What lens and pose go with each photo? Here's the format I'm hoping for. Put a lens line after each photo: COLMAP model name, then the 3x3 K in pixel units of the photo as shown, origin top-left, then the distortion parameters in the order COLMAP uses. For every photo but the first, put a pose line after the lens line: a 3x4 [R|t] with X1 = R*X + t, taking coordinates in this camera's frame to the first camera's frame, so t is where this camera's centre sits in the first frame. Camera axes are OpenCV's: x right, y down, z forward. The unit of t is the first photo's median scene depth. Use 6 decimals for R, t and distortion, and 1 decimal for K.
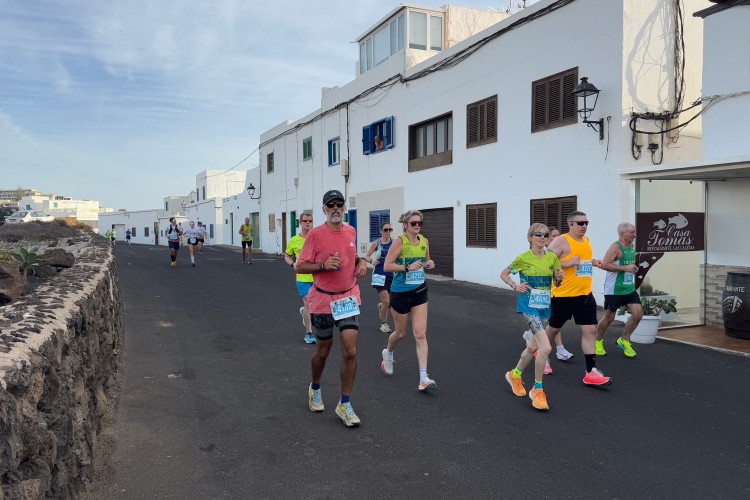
lens RADIAL K [[583.7, 0, 375.0], [0, 583.7, 250.0], [0, 0, 1]] dist [0.101434, -0.120178]
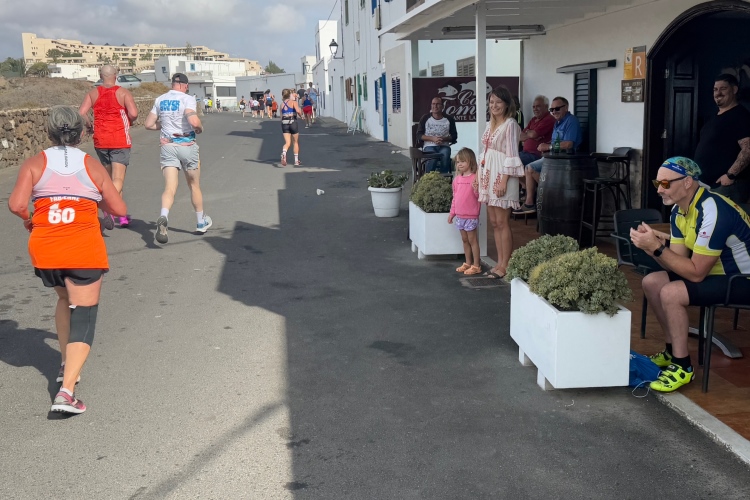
lens RADIAL K [[791.6, 0, 454.9], [0, 791.6, 251.6], [0, 0, 1]] dist [0.195853, -0.419525]
pose [[0.970988, 0.043834, -0.235077, 0.539972], [-0.007255, 0.988003, 0.154263, 0.007753], [0.239019, -0.148082, 0.959657, -0.137614]]
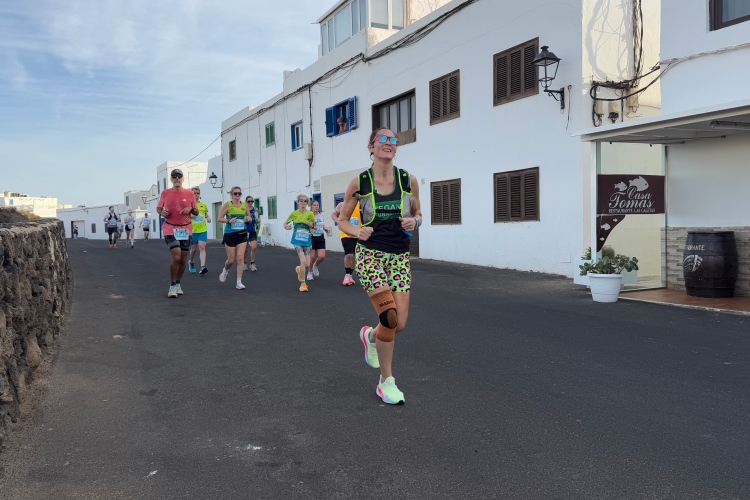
lens RADIAL K [[585.9, 0, 369.7], [0, 585.9, 243.3], [0, 0, 1]] dist [0.083977, -0.088516]
pose [[0.998885, -0.013356, 0.045288, 0.008245], [0.013656, 0.999887, -0.006320, 0.036228], [-0.045198, 0.006931, 0.998954, 0.016466]]
